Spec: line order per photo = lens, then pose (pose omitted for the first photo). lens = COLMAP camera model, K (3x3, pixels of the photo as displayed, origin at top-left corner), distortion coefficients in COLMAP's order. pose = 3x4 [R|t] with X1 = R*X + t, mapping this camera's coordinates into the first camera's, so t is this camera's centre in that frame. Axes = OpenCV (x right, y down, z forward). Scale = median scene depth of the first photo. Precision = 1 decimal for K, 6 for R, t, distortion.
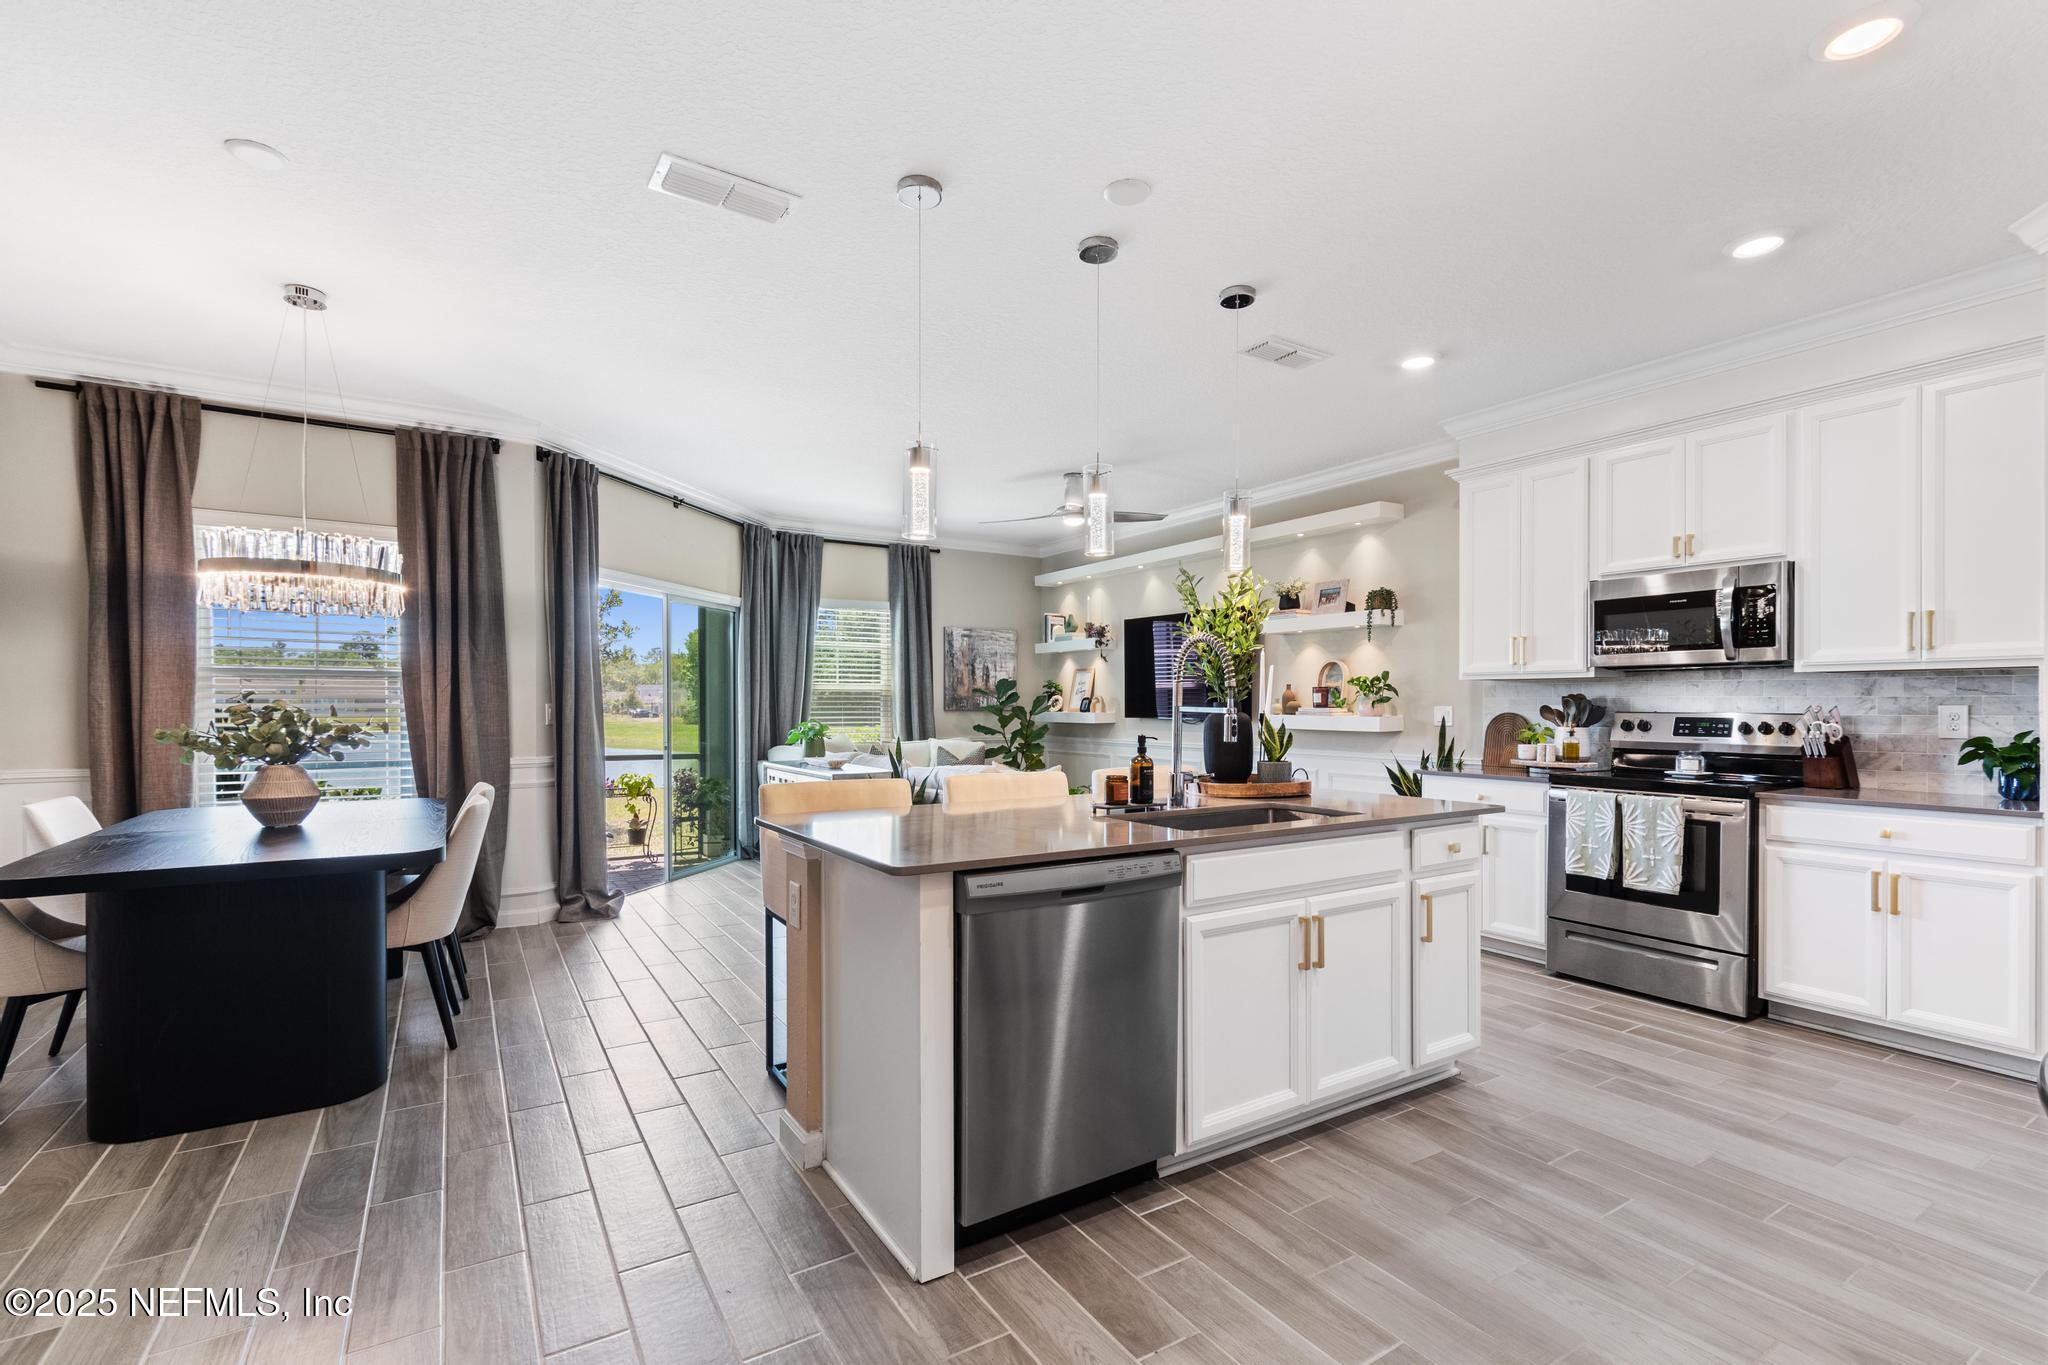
lens RADIAL K [[907.7, 0, 1024.4], [0, 907.7, 718.8], [0, 0, 1]] dist [0.005625, -0.002610]
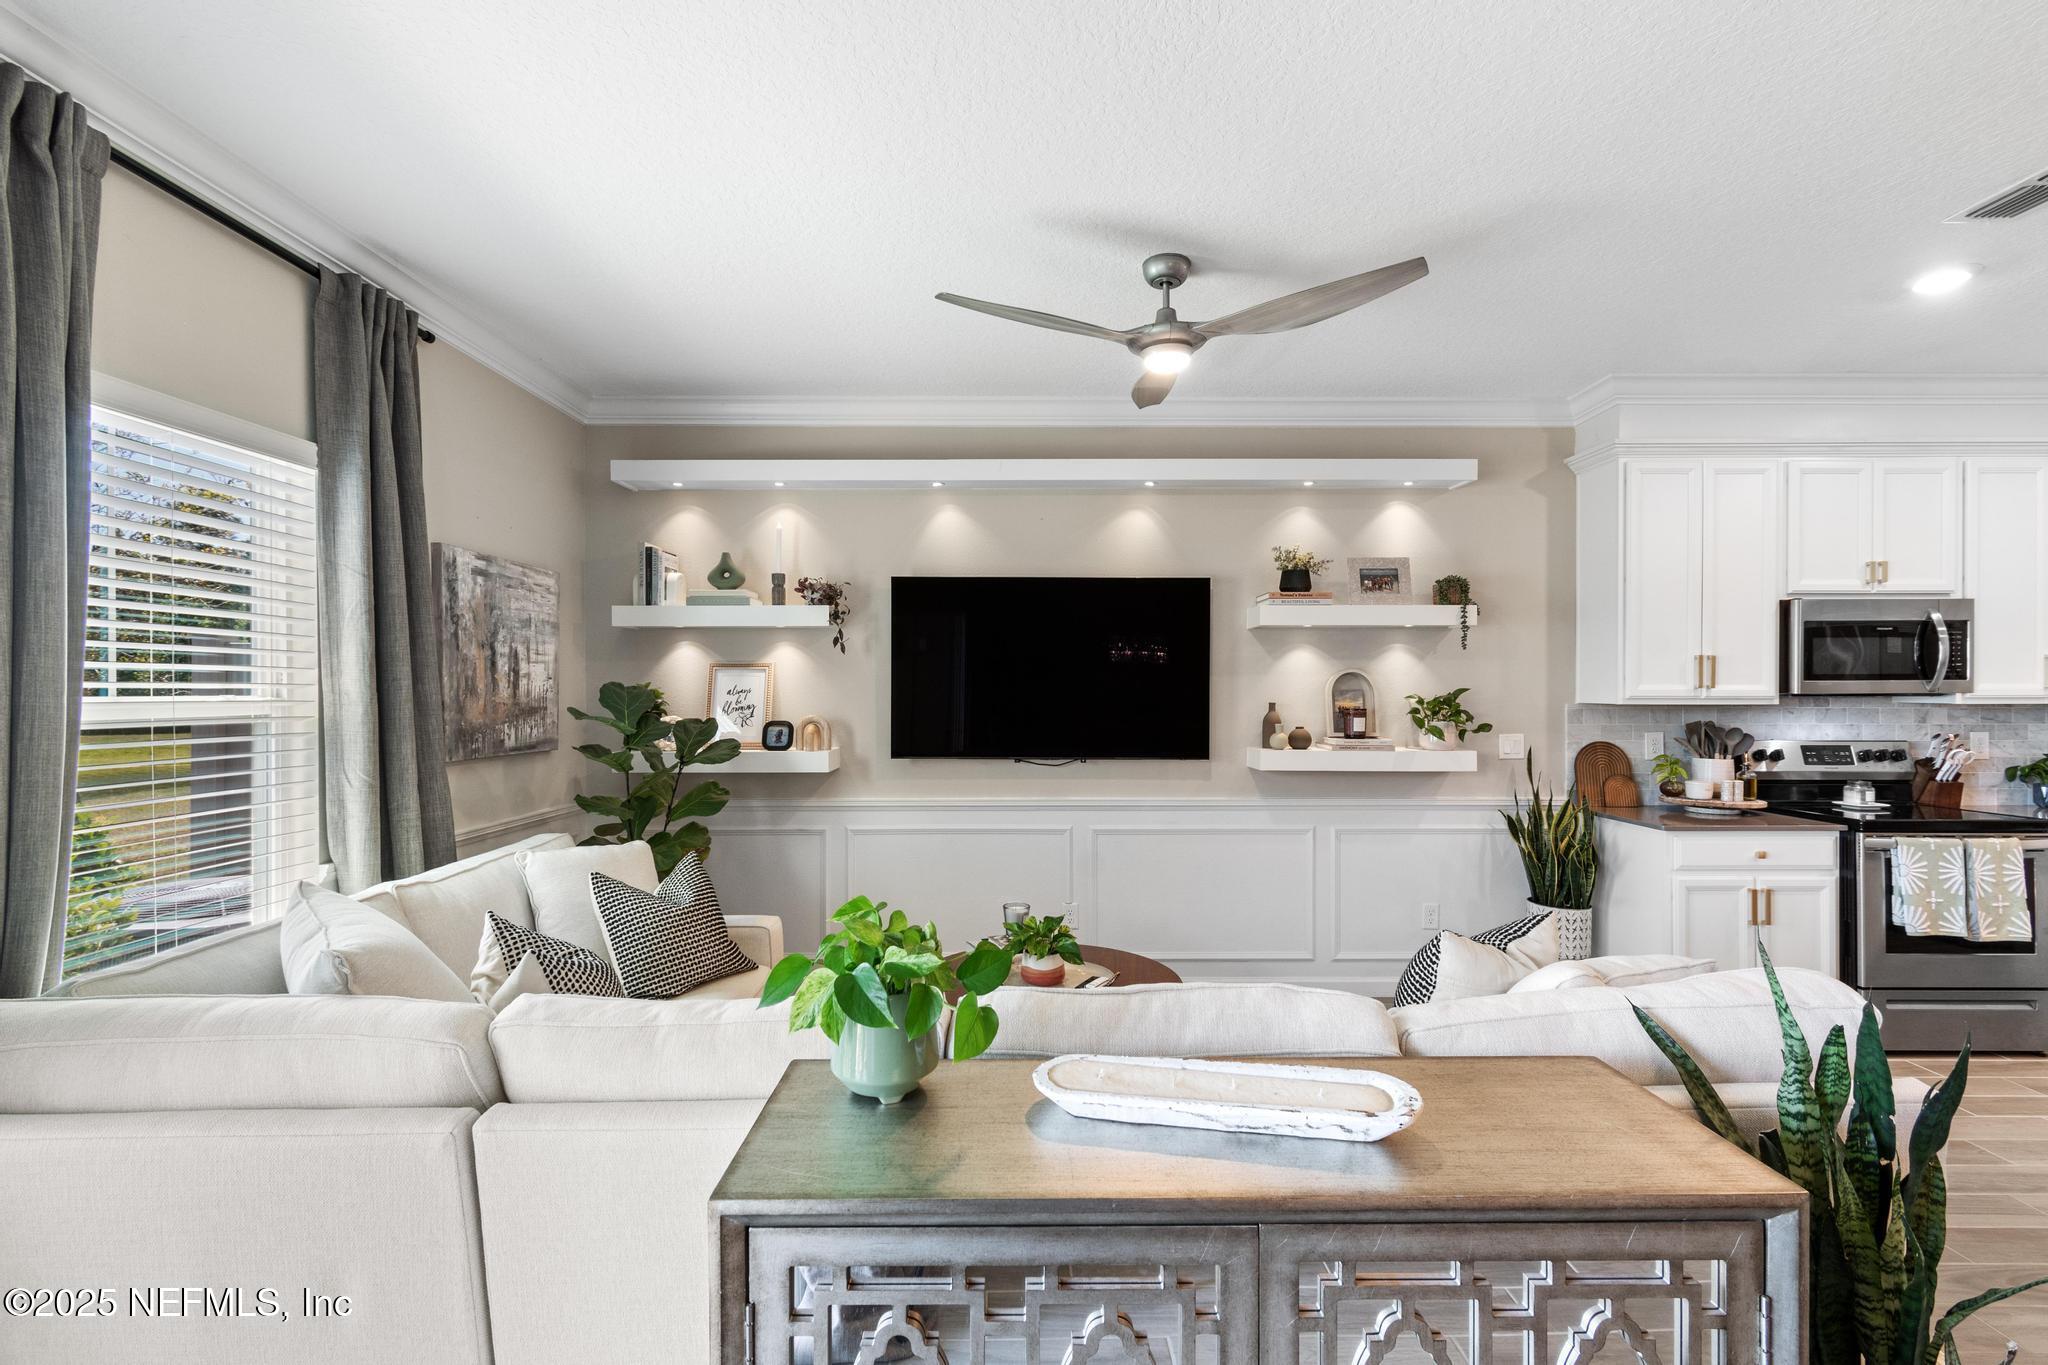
lens RADIAL K [[907.7, 0, 1026.2], [0, 907.7, 693.1], [0, 0, 1]] dist [0.005625, -0.002610]
pose [[0.532557, -0.003600, 0.846387, -0.456865], [0.015740, 0.999860, -0.005651, -0.054040], [-0.846248, 0.016331, 0.532539, 0.975272]]
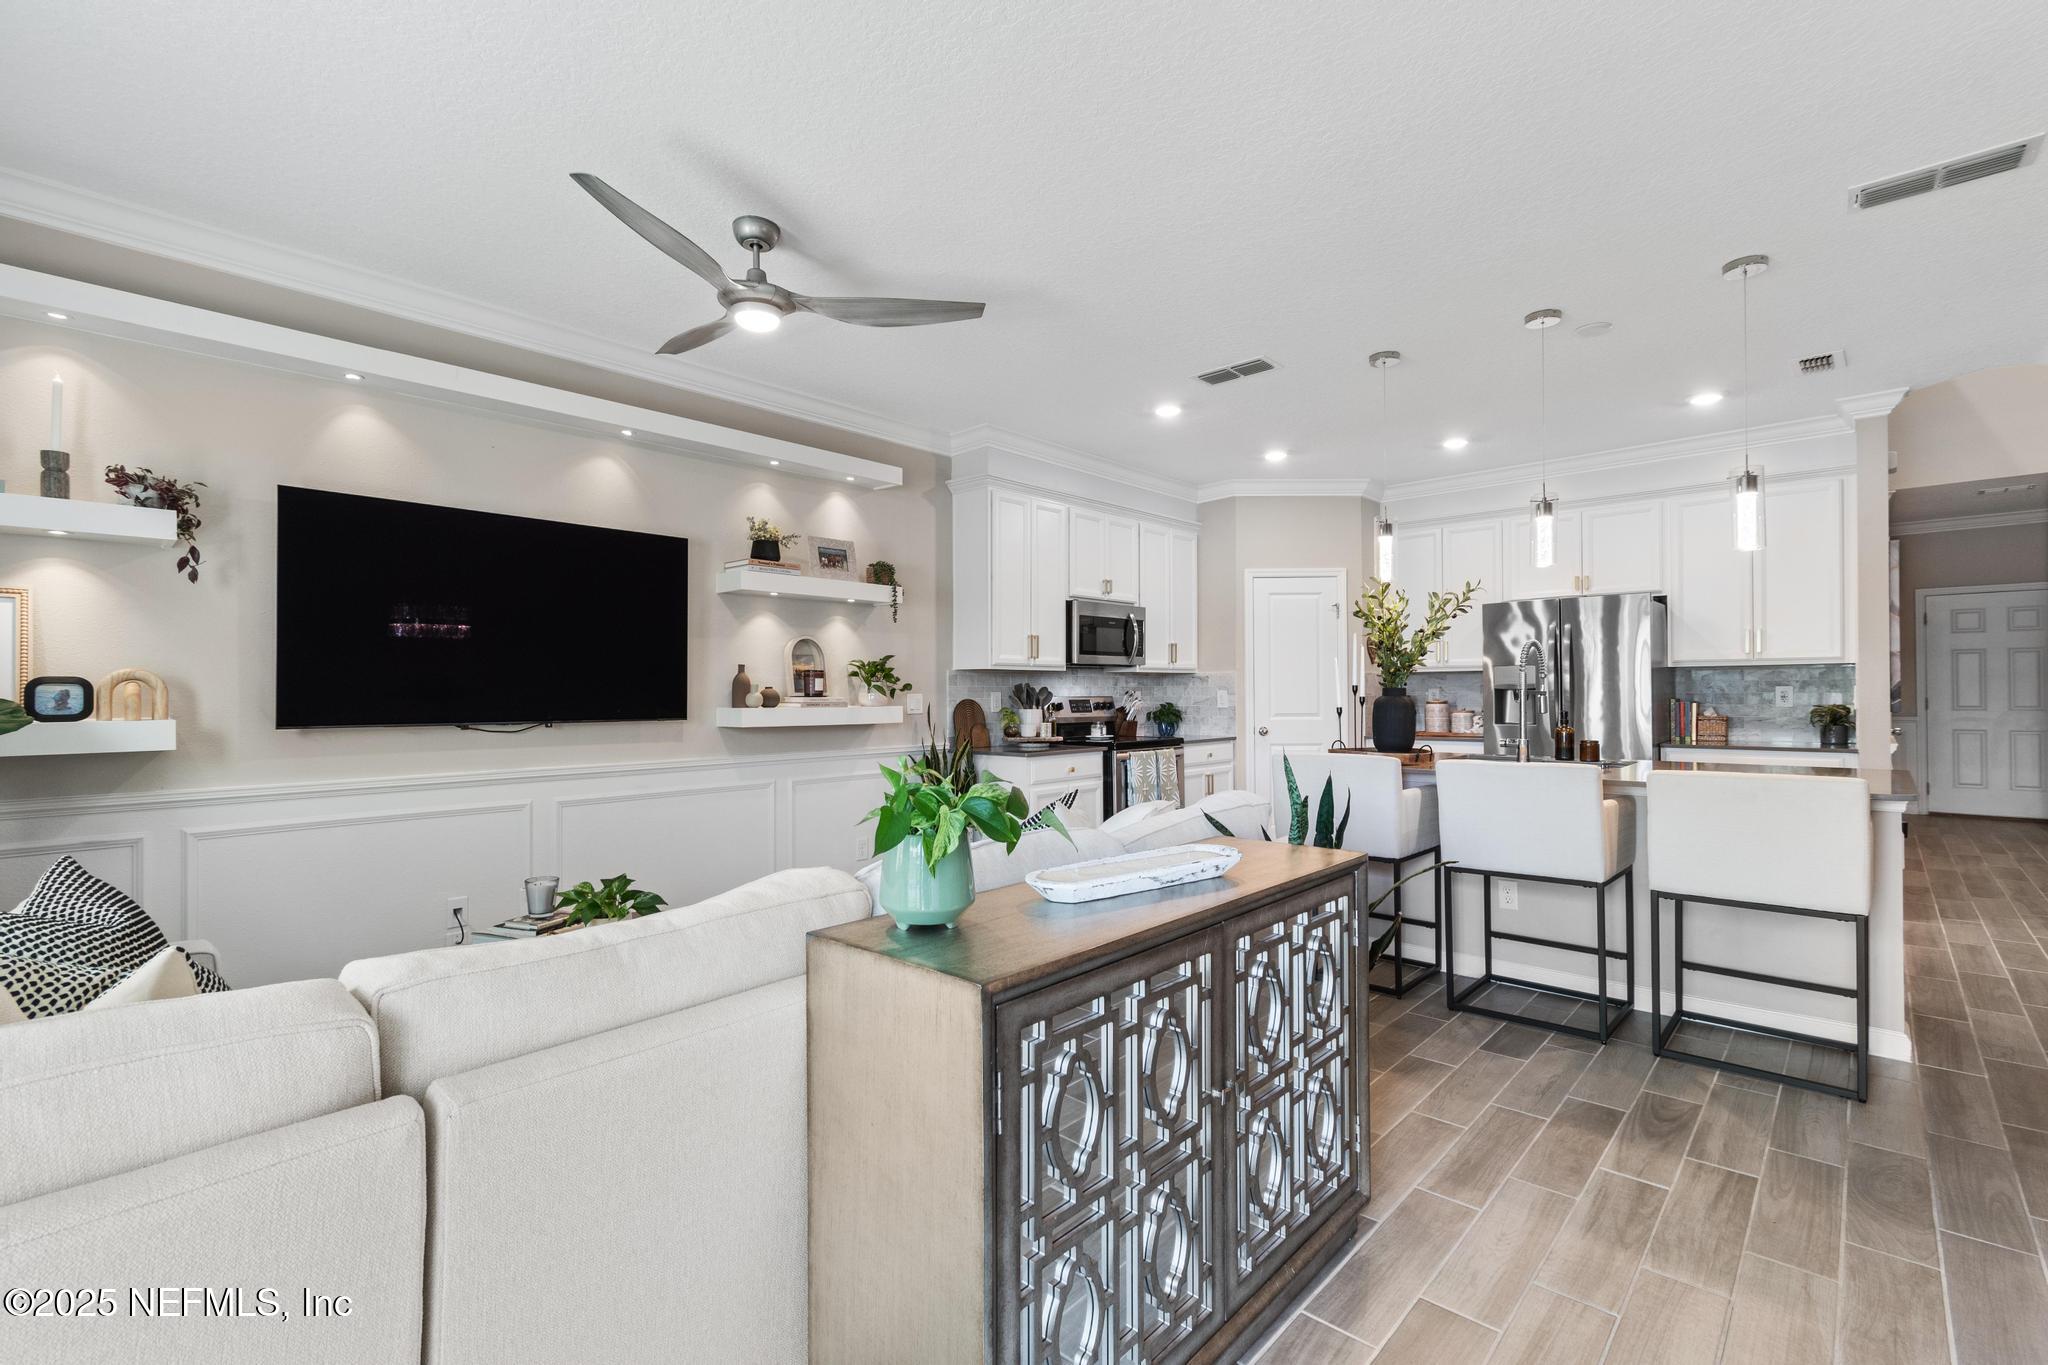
lens RADIAL K [[907.7, 0, 1028.4], [0, 907.7, 686.3], [0, 0, 1]] dist [0.005625, -0.002610]
pose [[-0.260156, 0.006166, 0.965547, -0.547215], [0.021040, 0.999778, -0.000716, -0.019569], [-0.965337, 0.020129, -0.260228, 1.186033]]
